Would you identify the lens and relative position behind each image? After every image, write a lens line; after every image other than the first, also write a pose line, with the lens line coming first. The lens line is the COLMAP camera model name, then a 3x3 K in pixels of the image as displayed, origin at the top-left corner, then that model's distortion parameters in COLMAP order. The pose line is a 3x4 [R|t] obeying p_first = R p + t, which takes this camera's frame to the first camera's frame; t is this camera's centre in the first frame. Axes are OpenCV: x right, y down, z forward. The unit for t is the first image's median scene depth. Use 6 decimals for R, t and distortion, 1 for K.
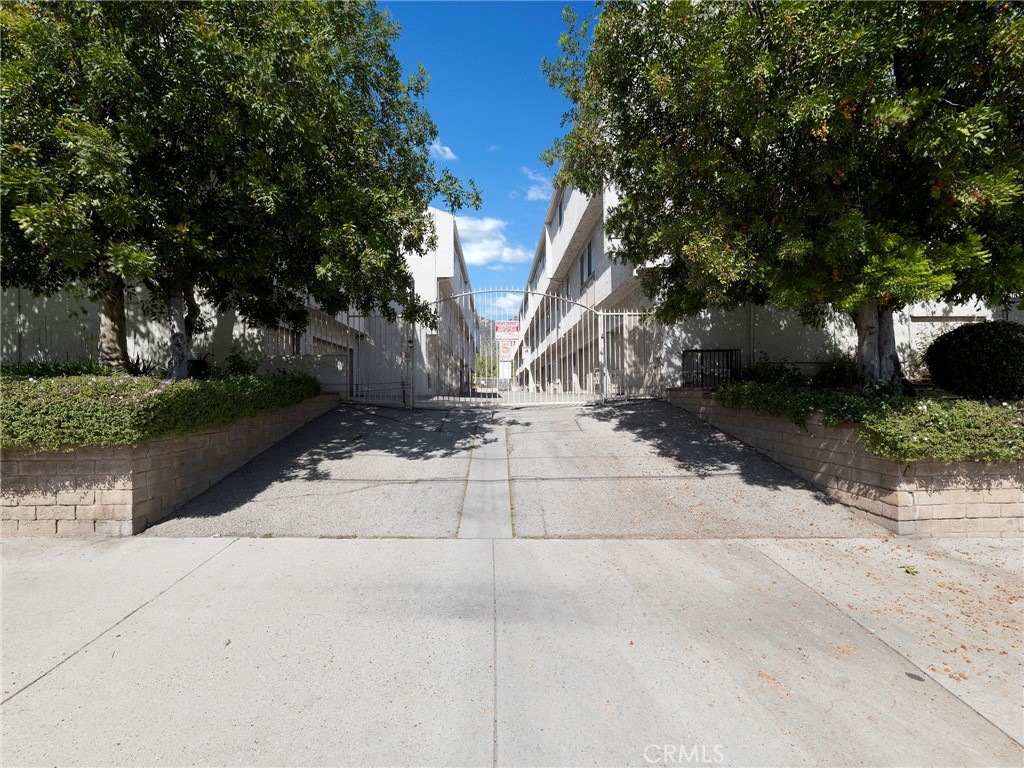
lens RADIAL K [[428.1, 0, 509.7], [0, 428.1, 390.4], [0, 0, 1]] dist [-0.011997, 0.000506]
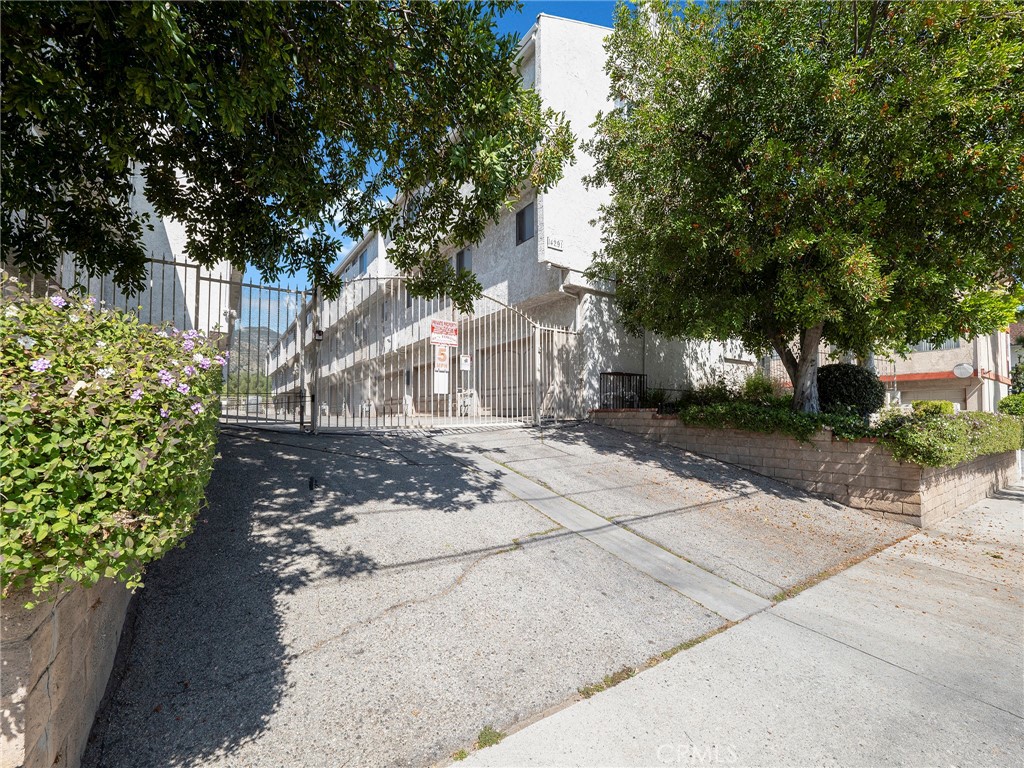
lens RADIAL K [[428.1, 0, 480.2], [0, 428.1, 407.8], [0, 0, 1]] dist [-0.011997, 0.000506]
pose [[0.838964, 0.021960, 0.543743, -0.732235], [-0.008546, 0.999594, -0.027185, 0.035648], [-0.544119, 0.018161, 0.838811, 0.601143]]
